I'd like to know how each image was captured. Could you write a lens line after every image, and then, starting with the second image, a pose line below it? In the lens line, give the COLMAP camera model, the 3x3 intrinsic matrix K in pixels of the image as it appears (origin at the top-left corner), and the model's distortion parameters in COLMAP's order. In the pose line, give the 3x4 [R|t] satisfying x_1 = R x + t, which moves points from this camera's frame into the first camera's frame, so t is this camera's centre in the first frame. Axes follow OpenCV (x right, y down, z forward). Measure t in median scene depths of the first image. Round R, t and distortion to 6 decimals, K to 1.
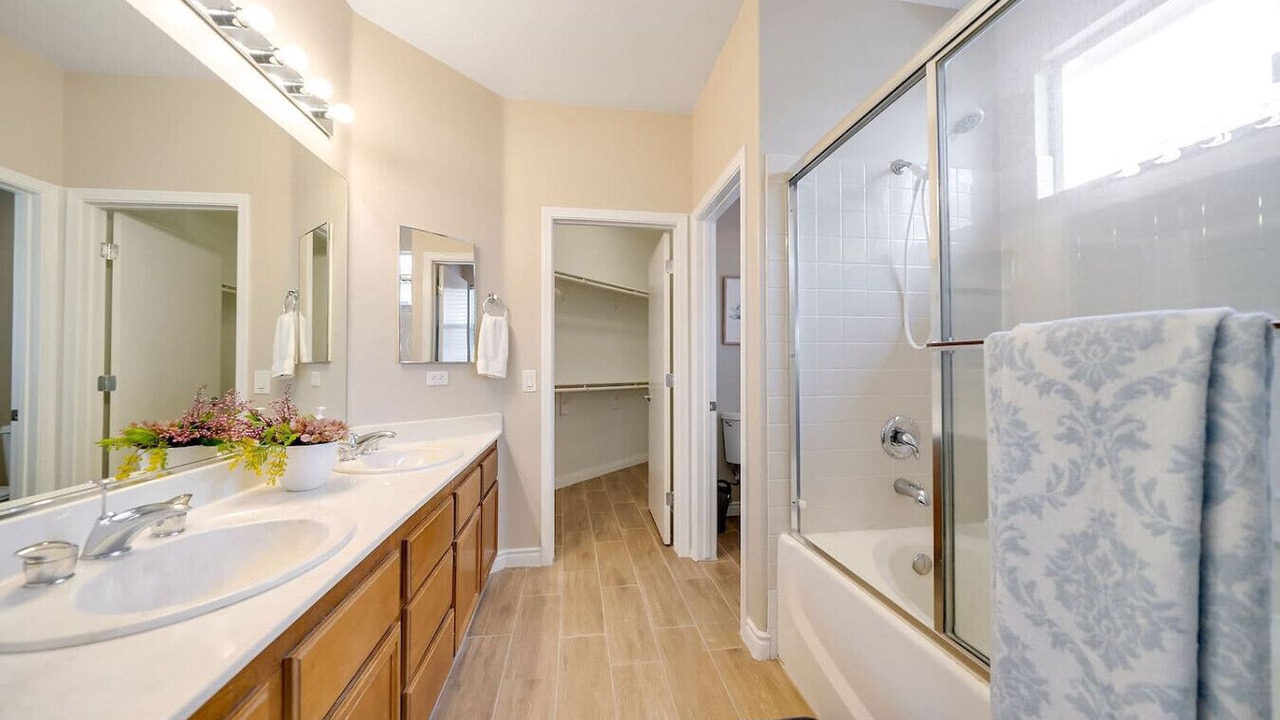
lens RADIAL K [[456.2, 0, 640.0], [0, 456.2, 360.0], [0, 0, 1]] dist [-0.000765, -0.000404]
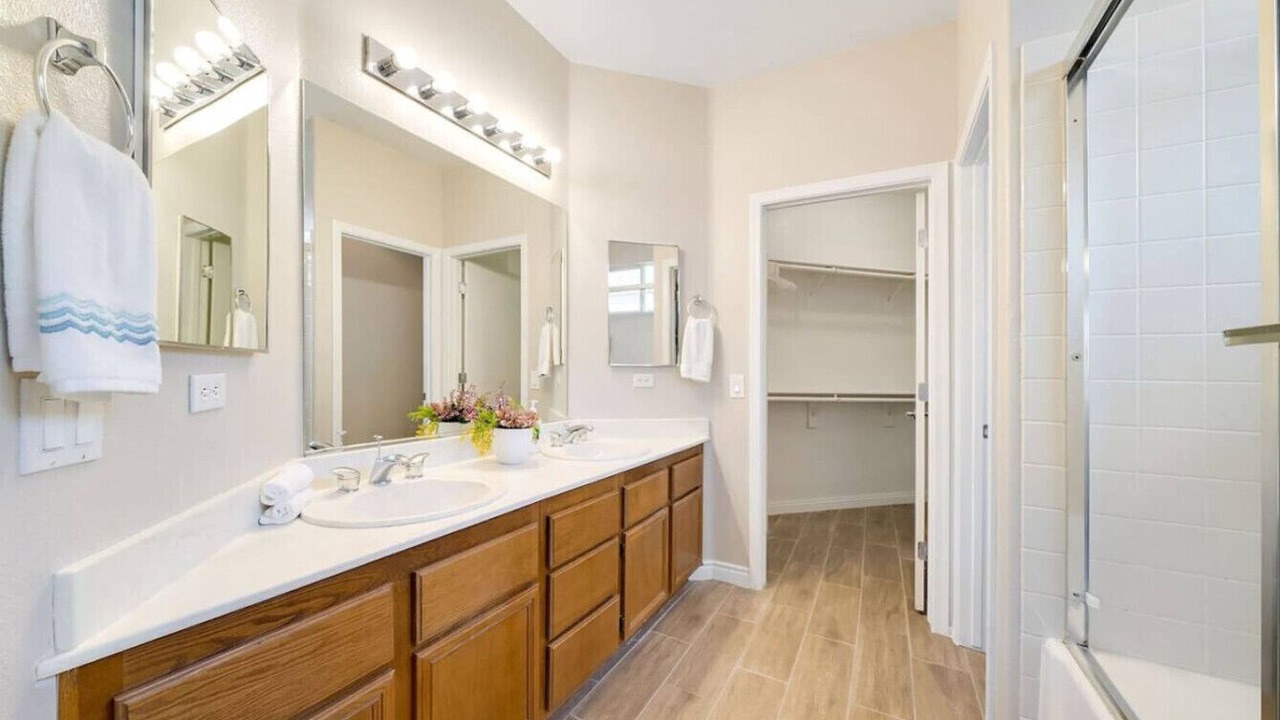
lens RADIAL K [[489.1, 0, 599.0], [0, 489.1, 372.6], [0, 0, 1]] dist [0.000511, 0.000032]
pose [[0.774532, 0.016480, -0.632320, 0.179510], [-0.006026, 0.999807, 0.018677, 0.001439], [0.632506, -0.010655, 0.774482, 0.056888]]
